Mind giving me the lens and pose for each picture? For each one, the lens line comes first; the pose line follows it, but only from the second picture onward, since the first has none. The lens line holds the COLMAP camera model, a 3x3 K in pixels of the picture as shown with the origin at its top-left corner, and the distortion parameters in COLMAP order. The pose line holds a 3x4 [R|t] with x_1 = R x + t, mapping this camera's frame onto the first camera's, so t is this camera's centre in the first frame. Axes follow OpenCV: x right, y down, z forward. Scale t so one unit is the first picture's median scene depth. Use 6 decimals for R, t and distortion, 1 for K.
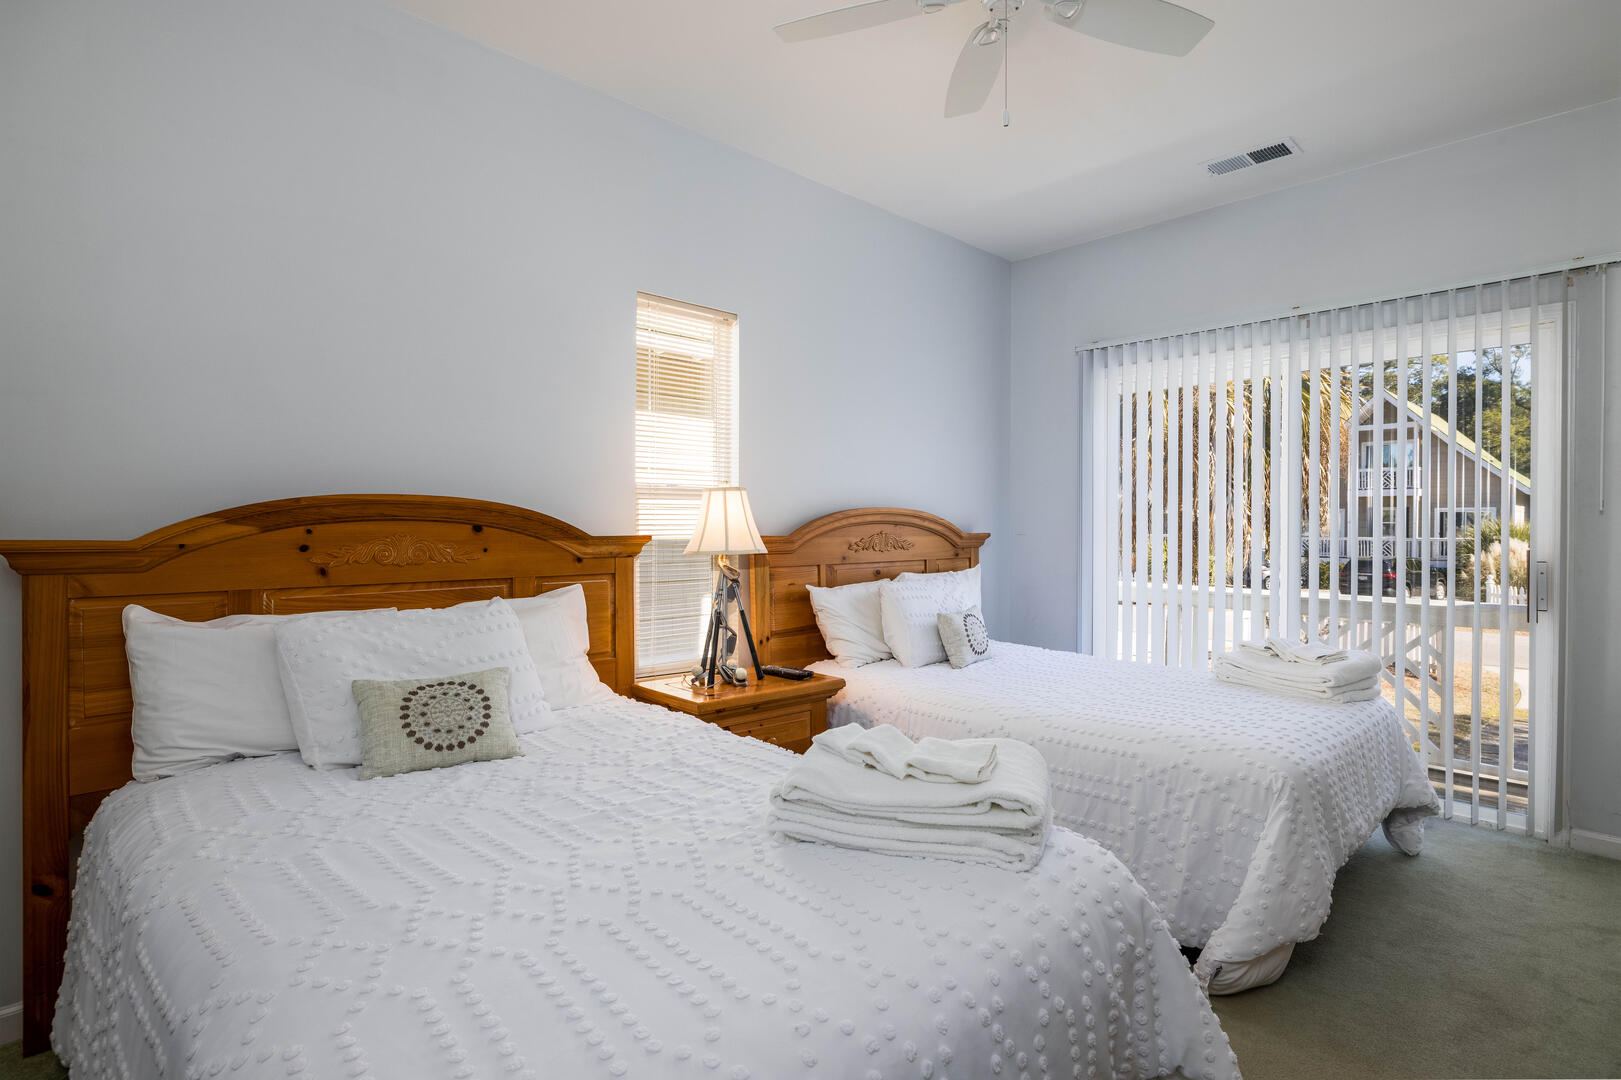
lens RADIAL K [[805.5, 0, 794.4], [0, 805.5, 531.6], [0, 0, 1]] dist [-0.000490, 0.000355]
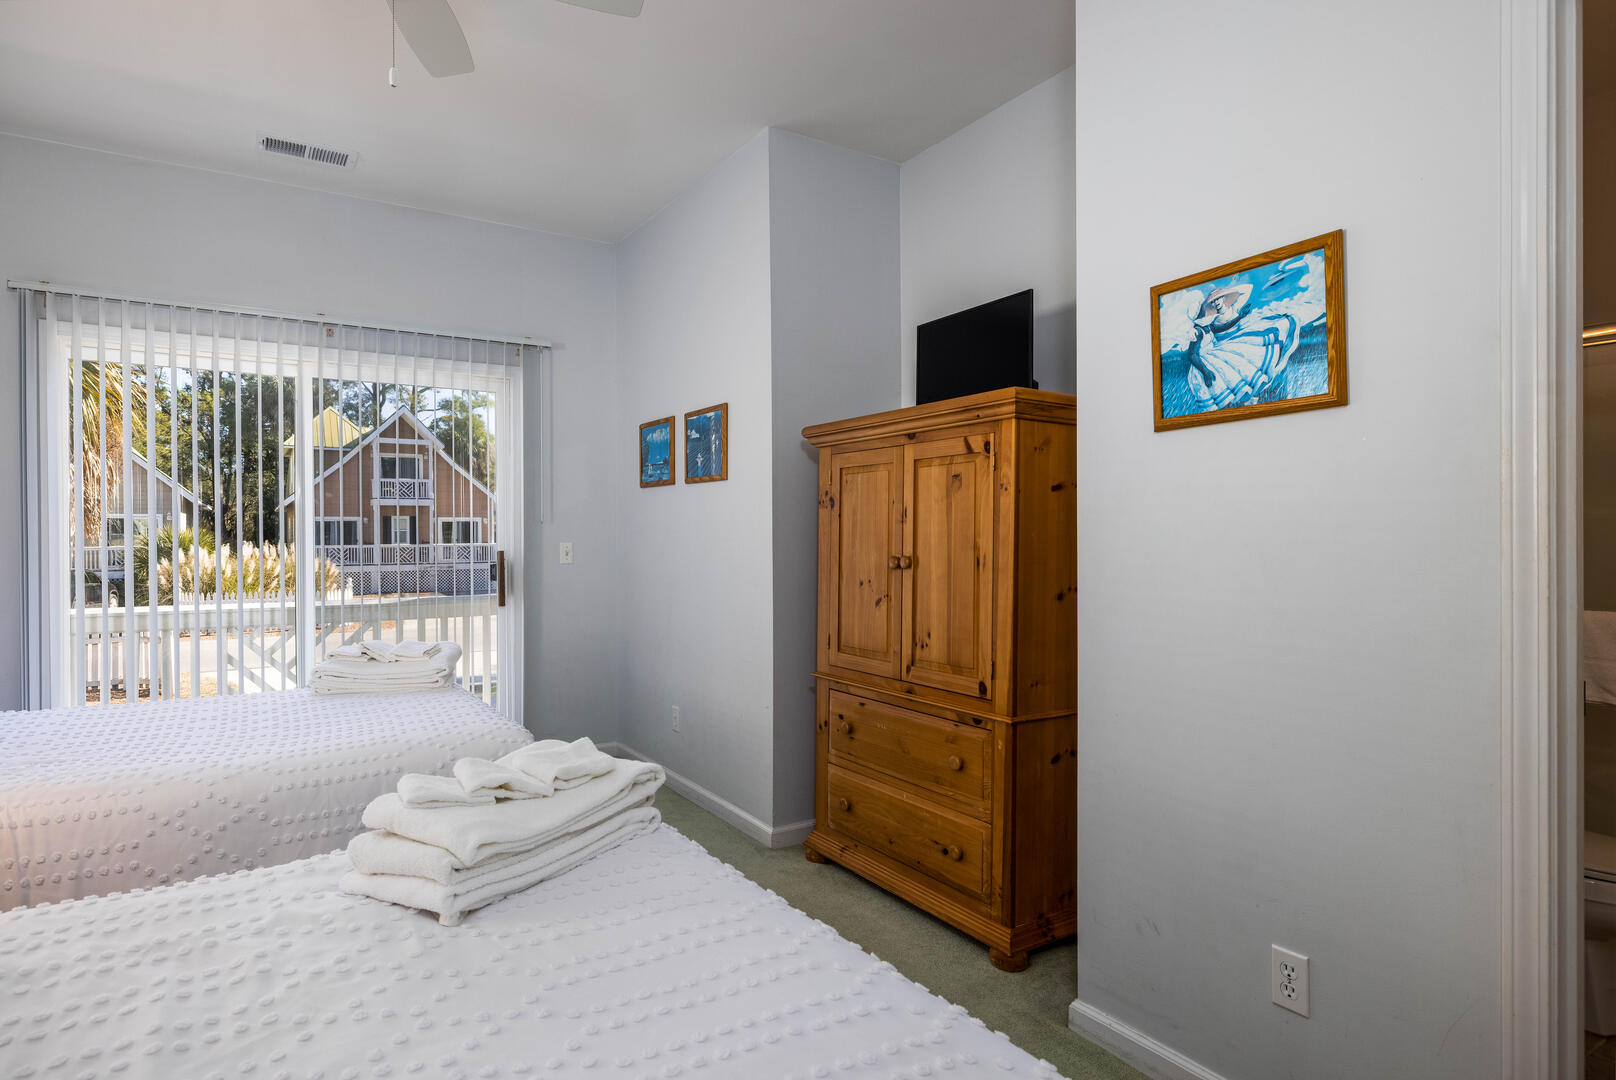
lens RADIAL K [[894.8, 0, 808.0], [0, 894.8, 540.0], [0, 0, 1]] dist [-0.001497, -0.000911]
pose [[0.171043, -0.010490, 0.985208, -0.504157], [0.011037, 0.999901, 0.008730, -0.002307], [-0.985202, 0.009381, 0.171142, 0.299894]]
